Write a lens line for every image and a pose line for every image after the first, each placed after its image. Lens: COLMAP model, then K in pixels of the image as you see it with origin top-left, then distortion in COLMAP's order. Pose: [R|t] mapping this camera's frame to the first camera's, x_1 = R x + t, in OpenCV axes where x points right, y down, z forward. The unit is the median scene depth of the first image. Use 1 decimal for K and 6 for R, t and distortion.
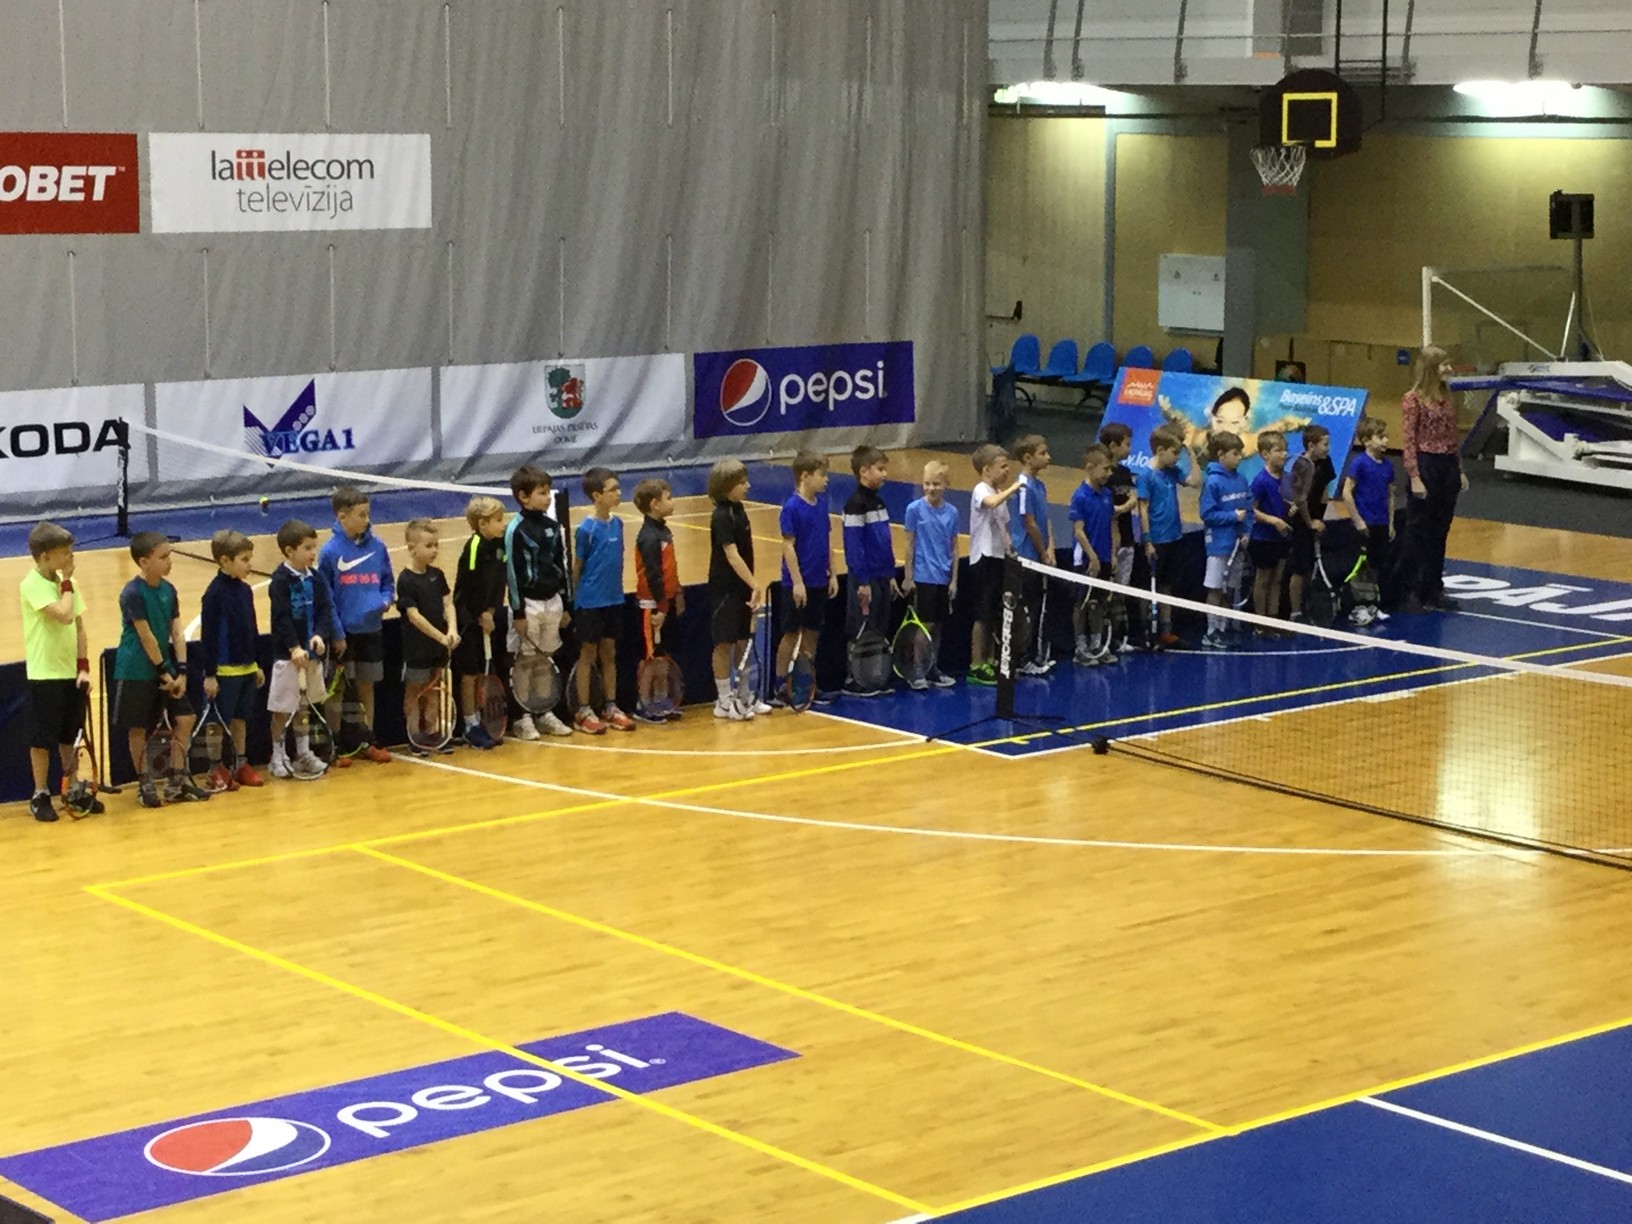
lens RADIAL K [[3352.5, 0, 824.7], [0, 3352.5, 609.5], [0, 0, 1]] dist [0.088715, 0.000000]
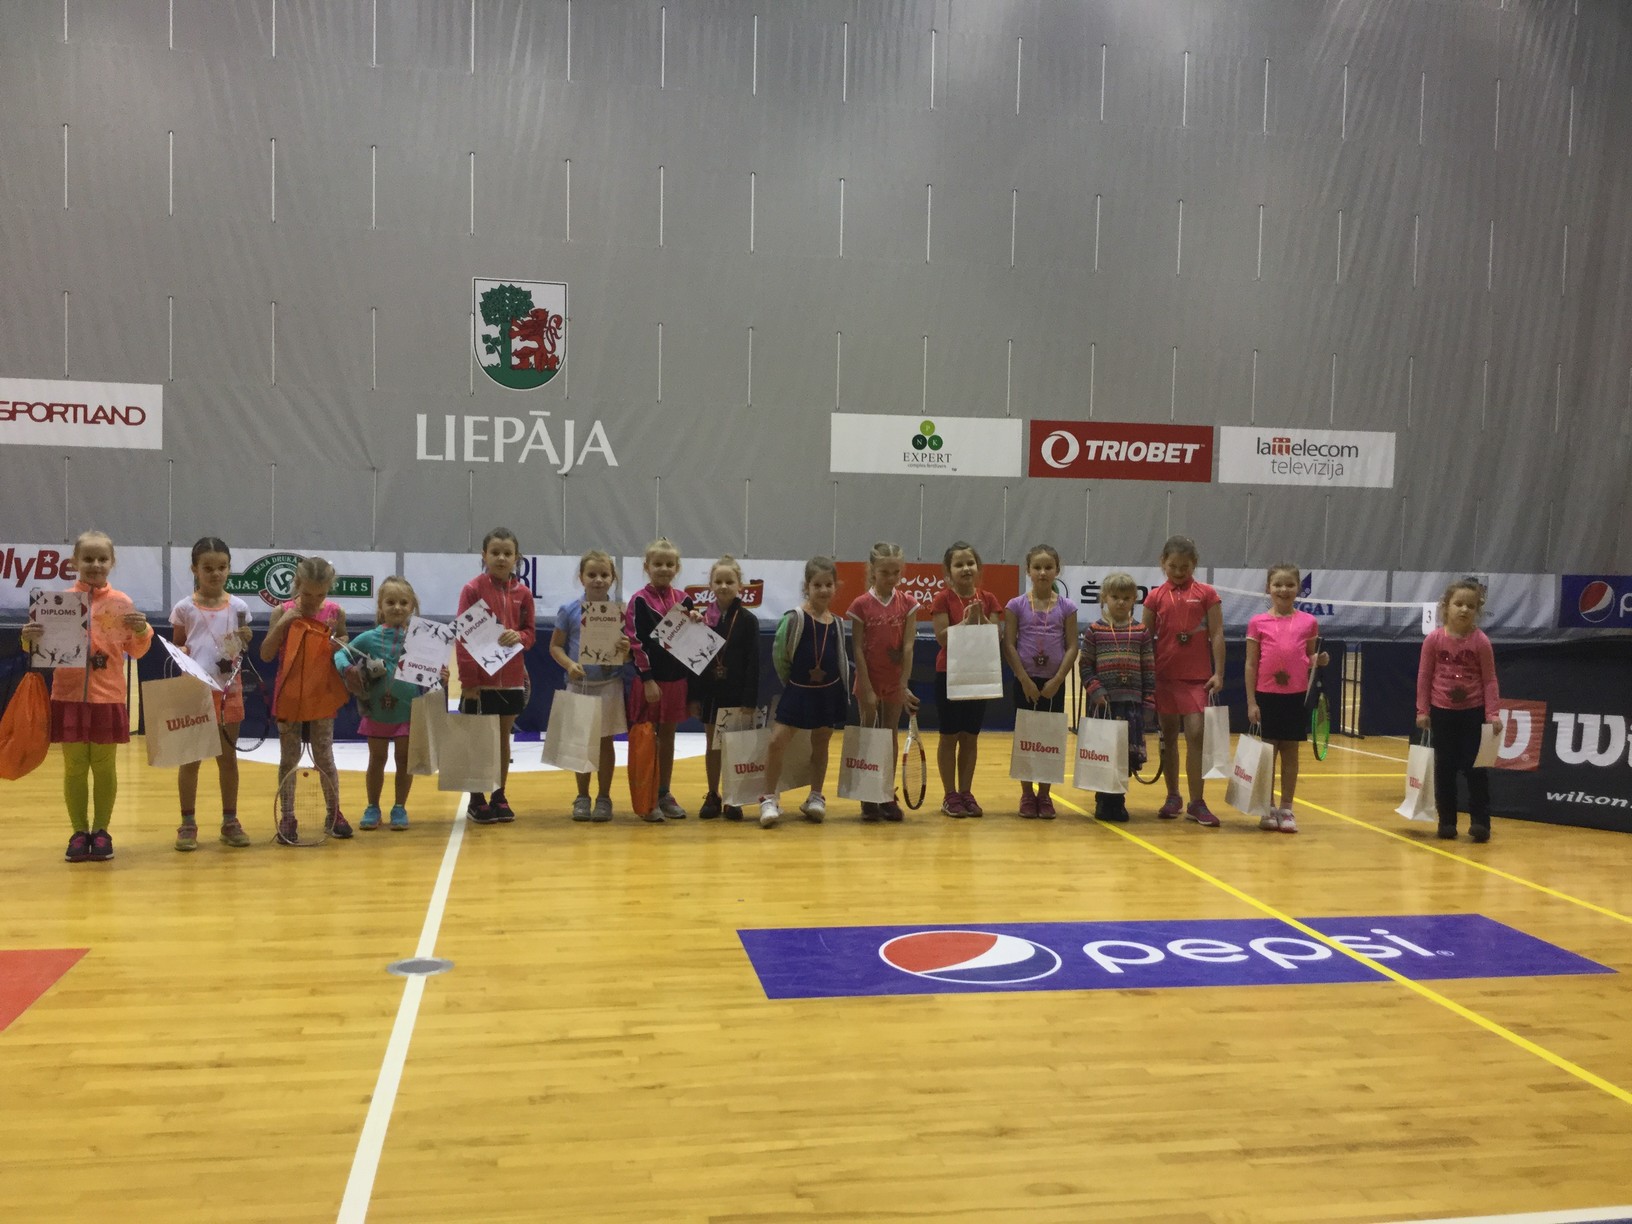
lens RADIAL K [[1456.8, 0, 793.3], [0, 1456.8, 640.3], [0, 0, 1]] dist [0.082151, -0.161014]
pose [[0.862450, 0.048020, -0.503860, -0.001404], [-0.093035, 0.993568, -0.064555, 0.040372], [0.497519, 0.102552, 0.861370, 0.240367]]
